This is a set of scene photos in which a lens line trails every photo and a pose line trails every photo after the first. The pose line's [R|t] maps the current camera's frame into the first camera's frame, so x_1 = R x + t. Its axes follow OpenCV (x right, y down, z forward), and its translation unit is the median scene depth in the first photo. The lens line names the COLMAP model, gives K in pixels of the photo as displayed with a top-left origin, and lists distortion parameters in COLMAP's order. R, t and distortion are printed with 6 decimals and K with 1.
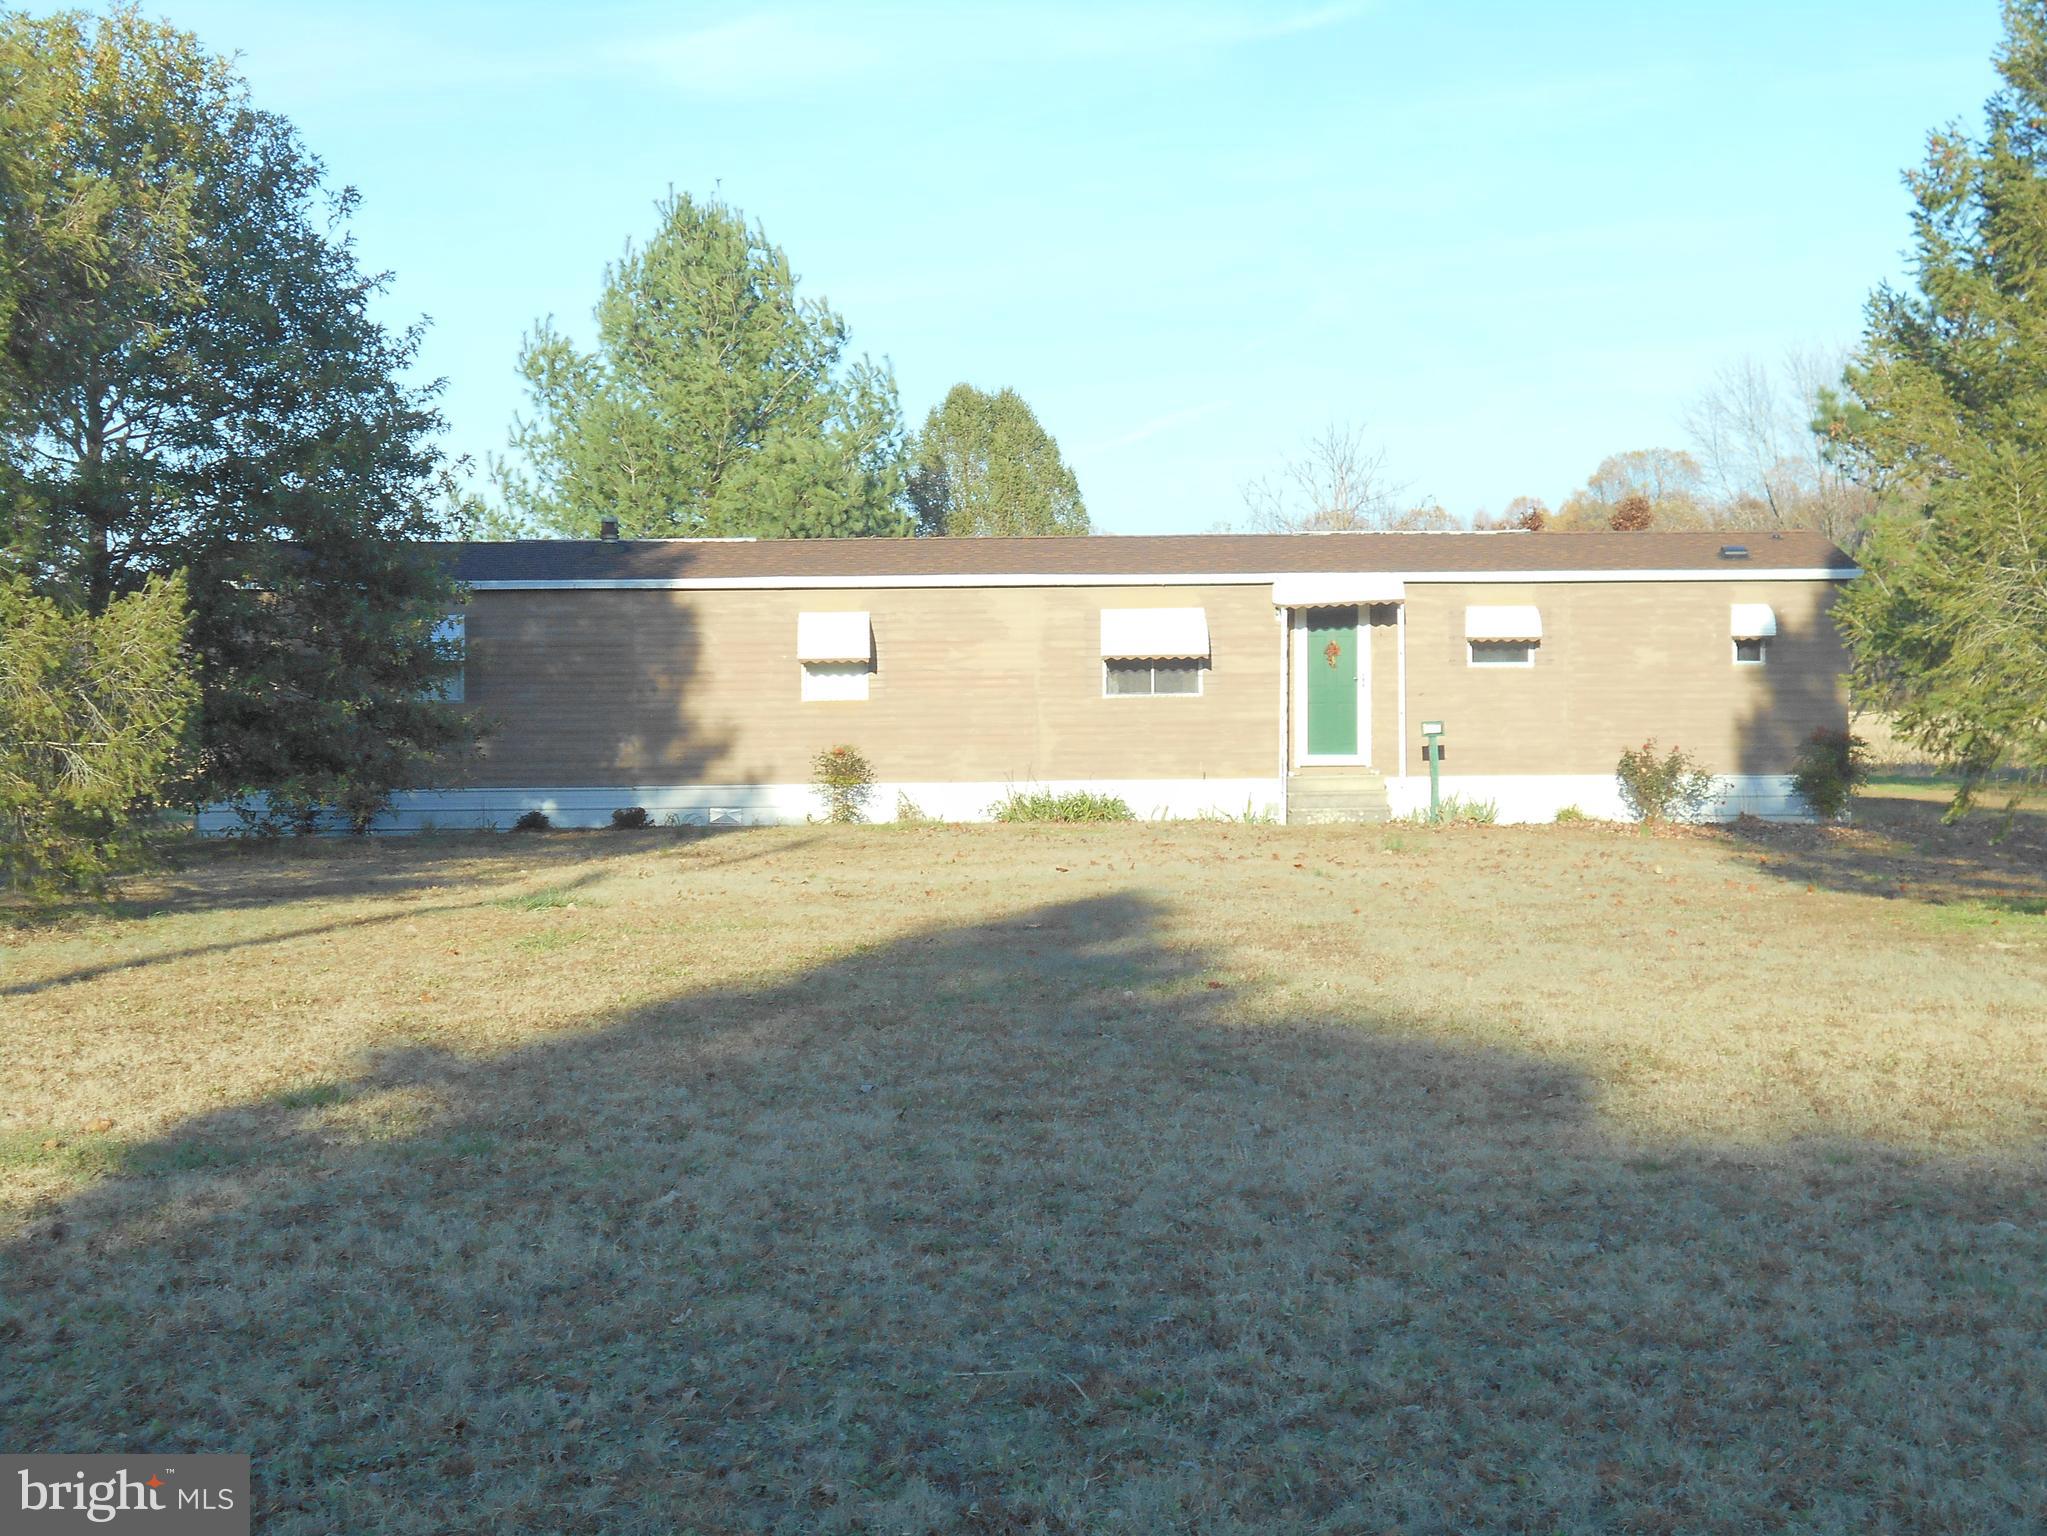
lens RADIAL K [[3189.7, 0, 1023.5], [0, 3189.7, 768.0], [0, 0, 1]] dist [-0.032547, 0.842083]
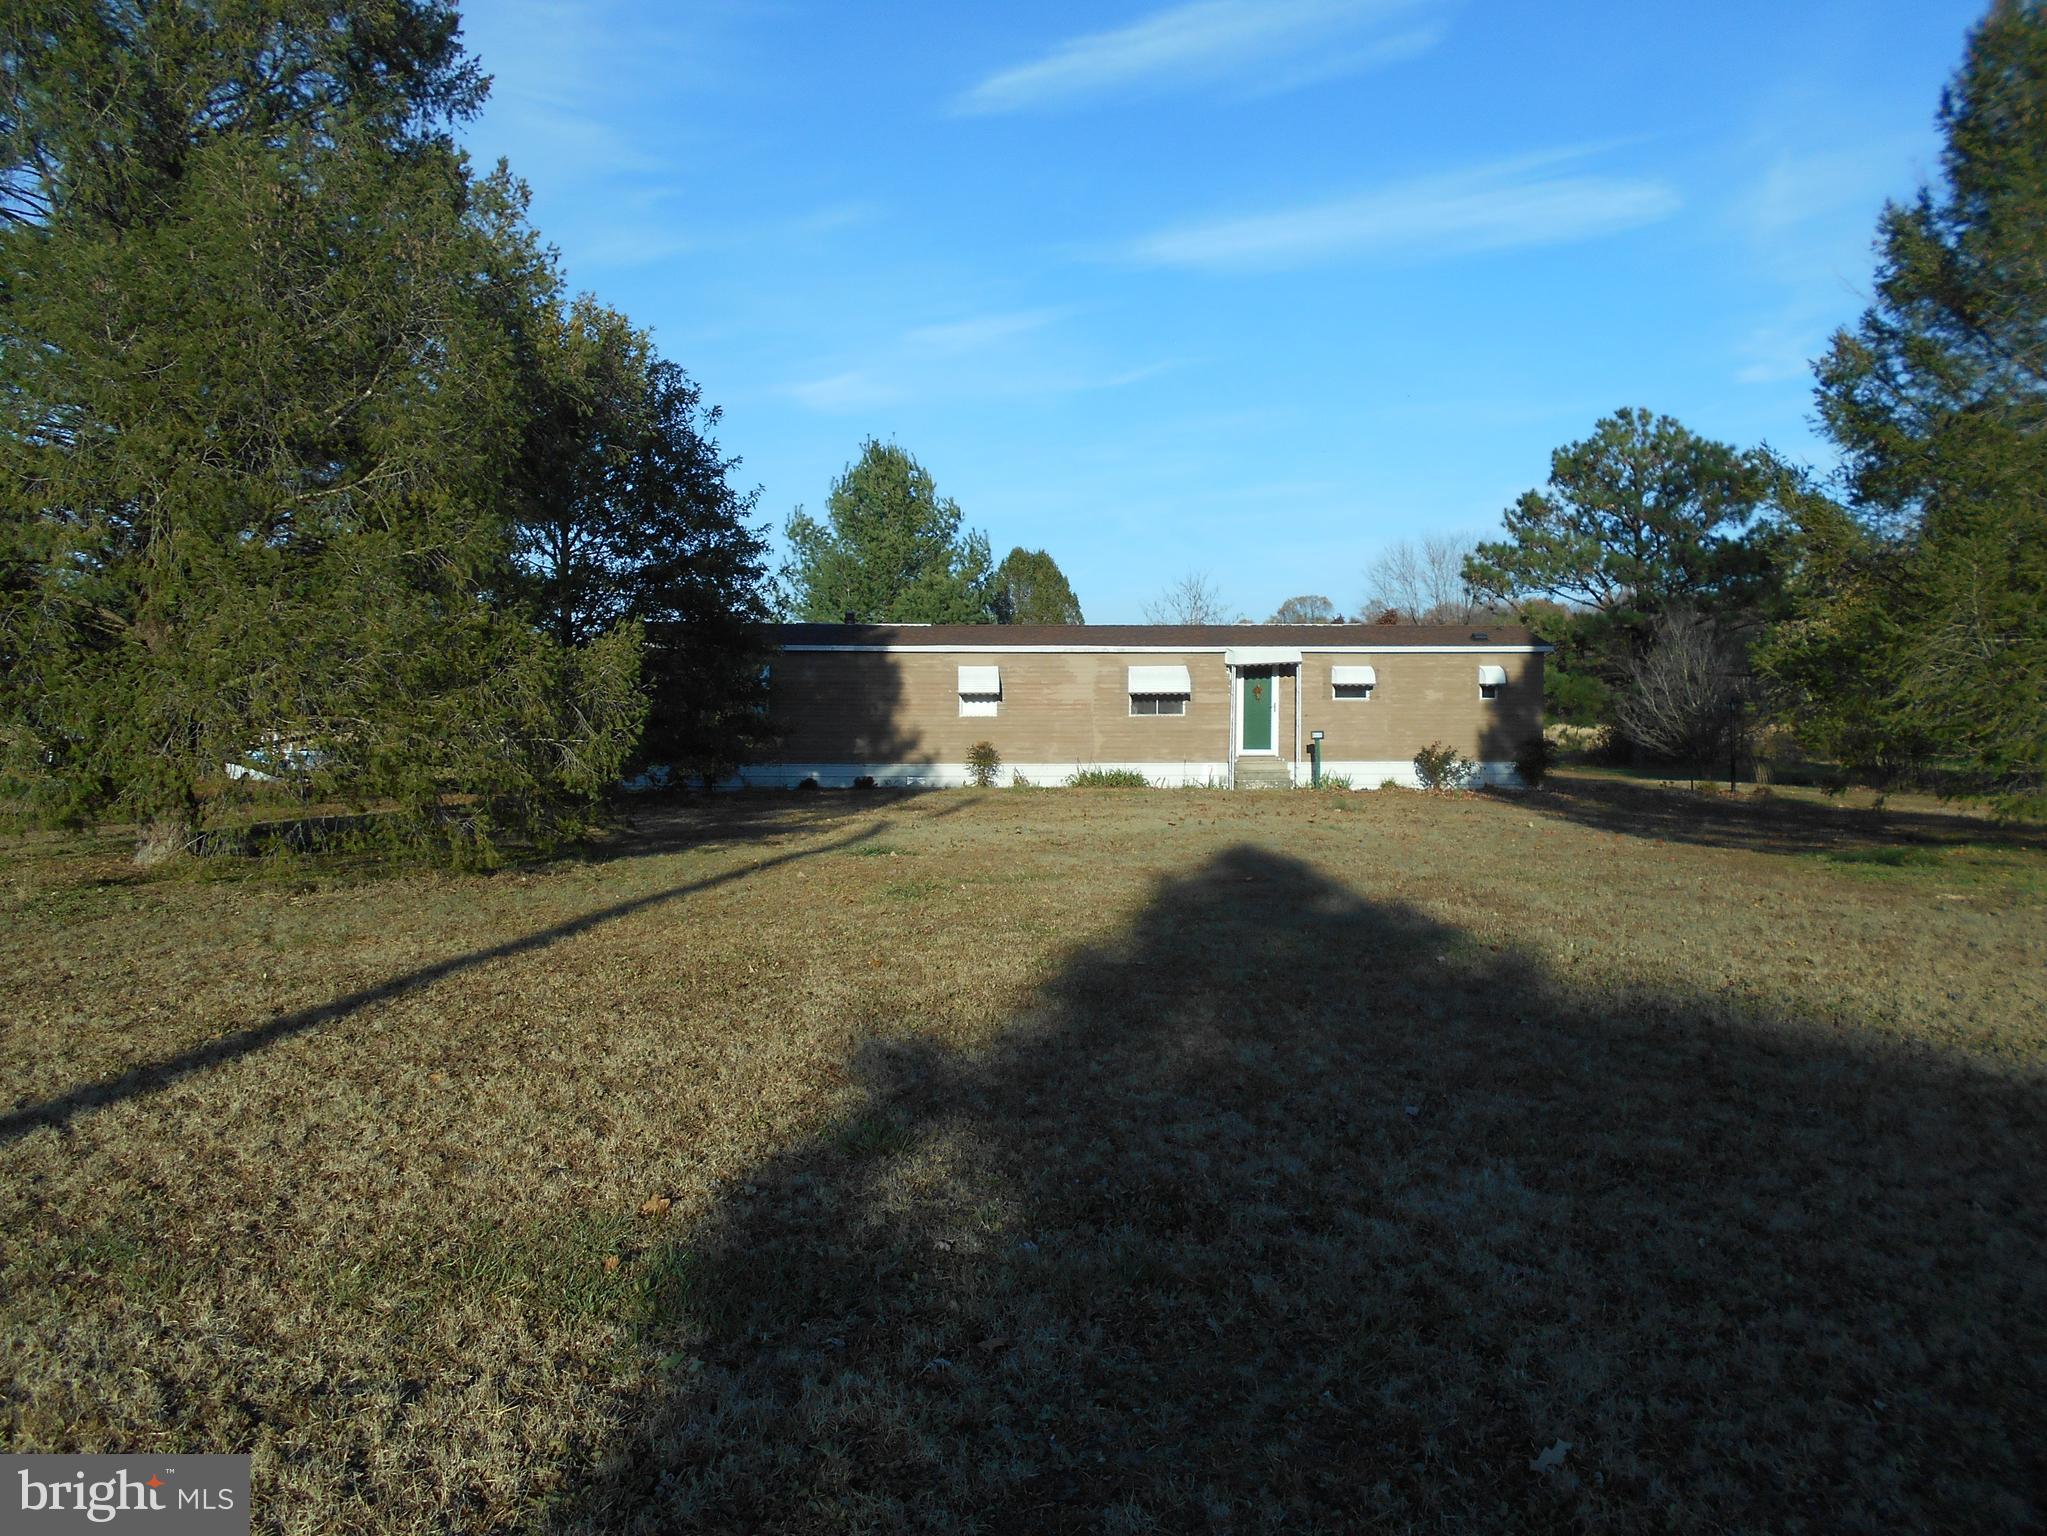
lens RADIAL K [[1635.2, 0, 1023.5], [0, 1635.2, 768.0], [0, 0, 1]] dist [0.006165, 0.001236]
pose [[0.999967, 0.008083, 0.000449, -0.034068], [-0.008087, 0.999921, 0.009586, -0.001623], [-0.000372, -0.009589, 0.999954, 0.099863]]
